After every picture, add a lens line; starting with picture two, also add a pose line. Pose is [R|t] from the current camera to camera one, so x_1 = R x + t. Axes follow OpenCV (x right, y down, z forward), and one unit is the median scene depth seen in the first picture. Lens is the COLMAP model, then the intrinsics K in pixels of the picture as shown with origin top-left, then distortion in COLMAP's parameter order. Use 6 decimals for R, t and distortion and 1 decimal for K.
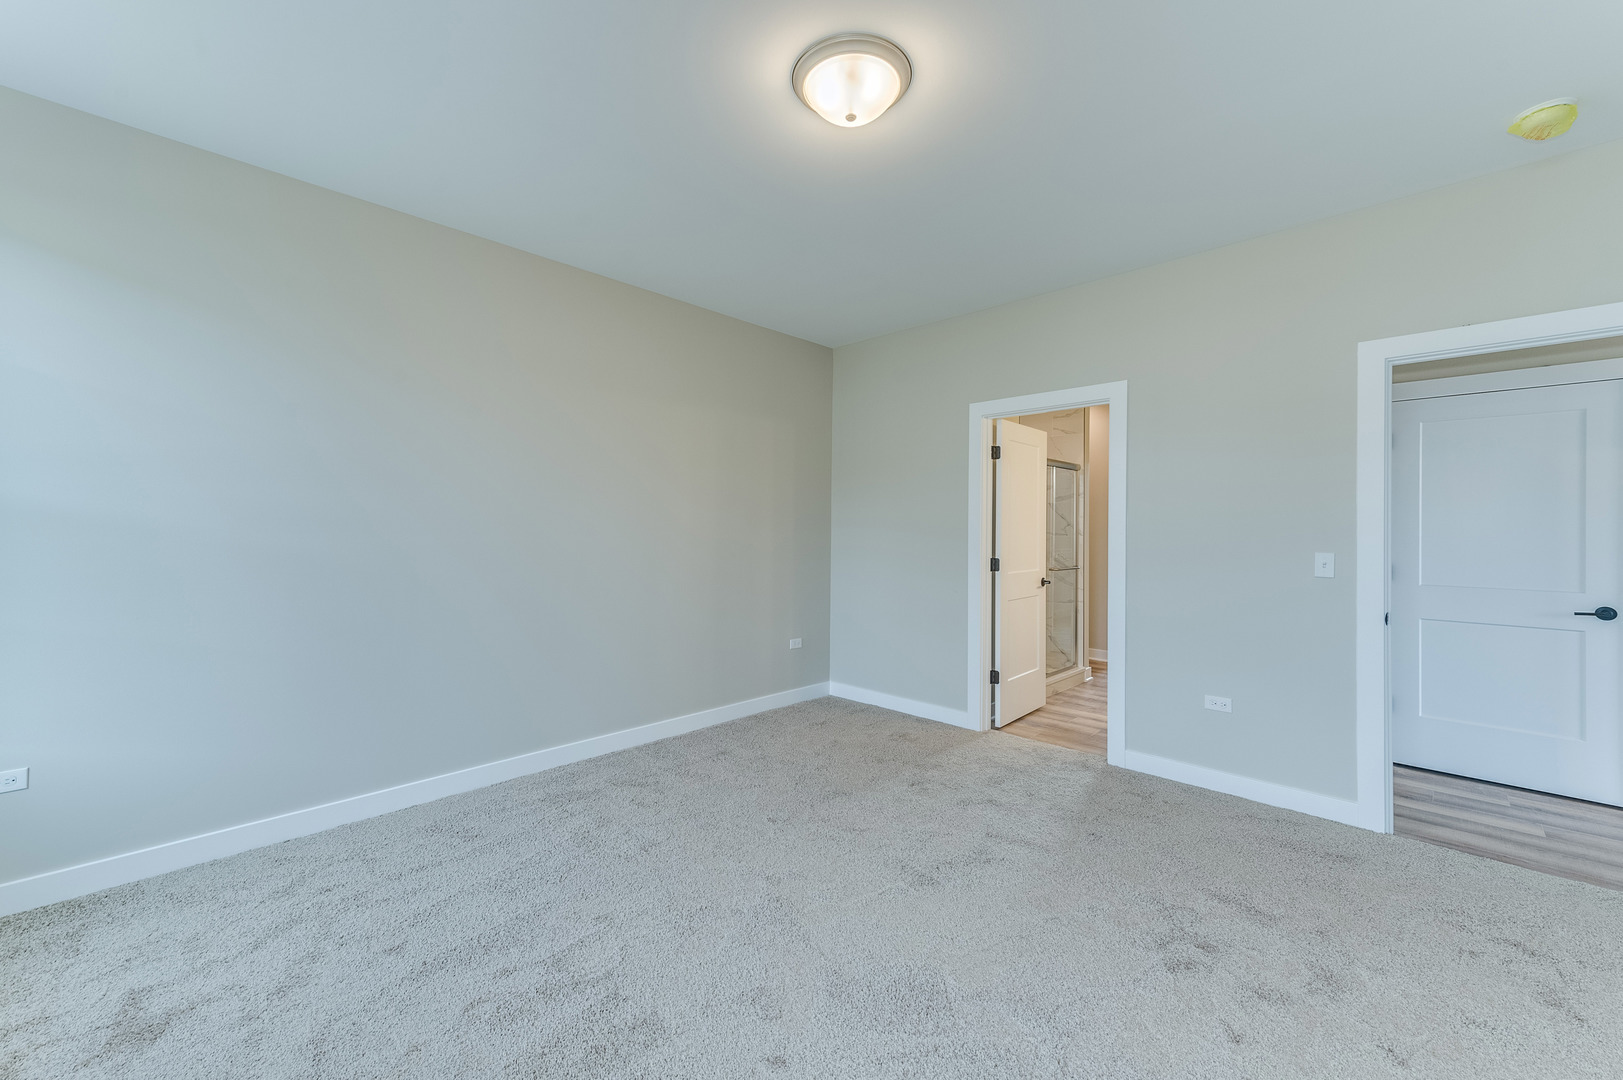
lens RADIAL K [[635.1, 0, 808.2], [0, 635.1, 533.6], [0, 0, 1]] dist [0.011629, -0.001647]
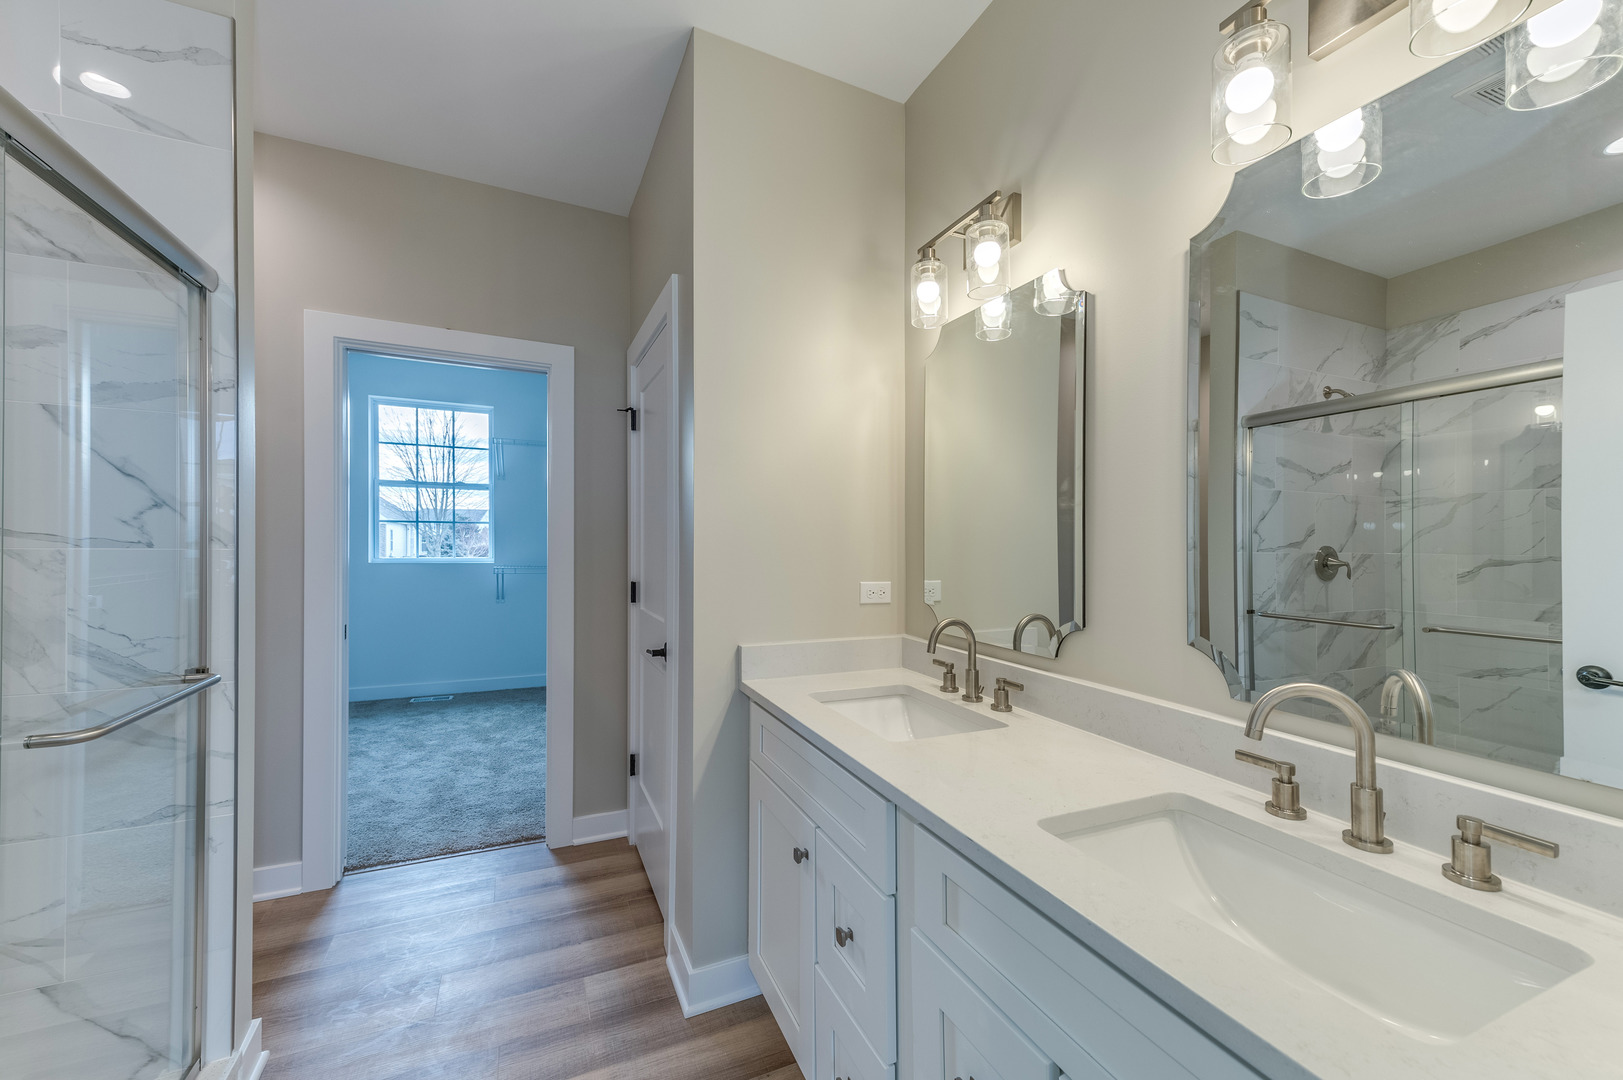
lens RADIAL K [[635.1, 0, 831.3], [0, 635.1, 551.4], [0, 0, 1]] dist [0.011629, -0.001647]
pose [[0.386852, -0.005285, 0.922127, 0.284614], [-0.003646, 0.999967, 0.007261, 0.002280], [-0.922135, -0.006170, 0.386820, 0.672322]]
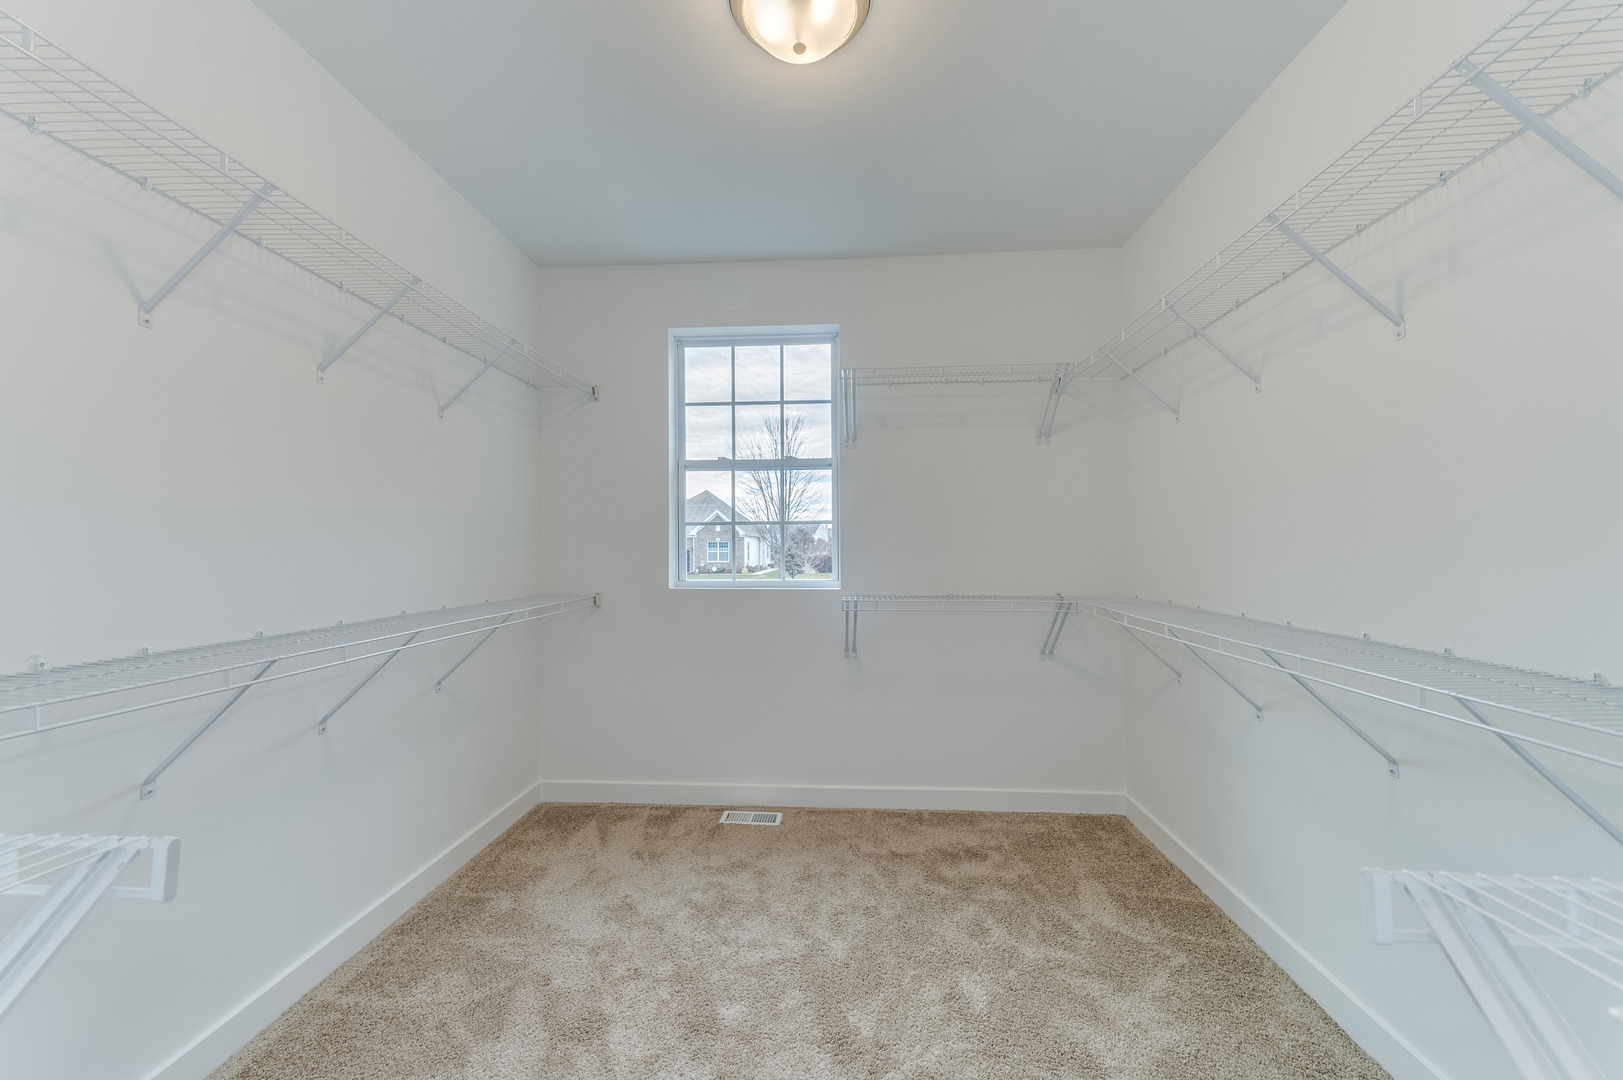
lens RADIAL K [[635.1, 0, 812.2], [0, 635.1, 542.5], [0, 0, 1]] dist [0.011629, -0.001647]
pose [[0.786293, 0.007941, 0.617803, 0.380911], [0.005537, 0.999787, -0.019898, 0.000802], [-0.617829, 0.019066, 0.786081, 0.796113]]
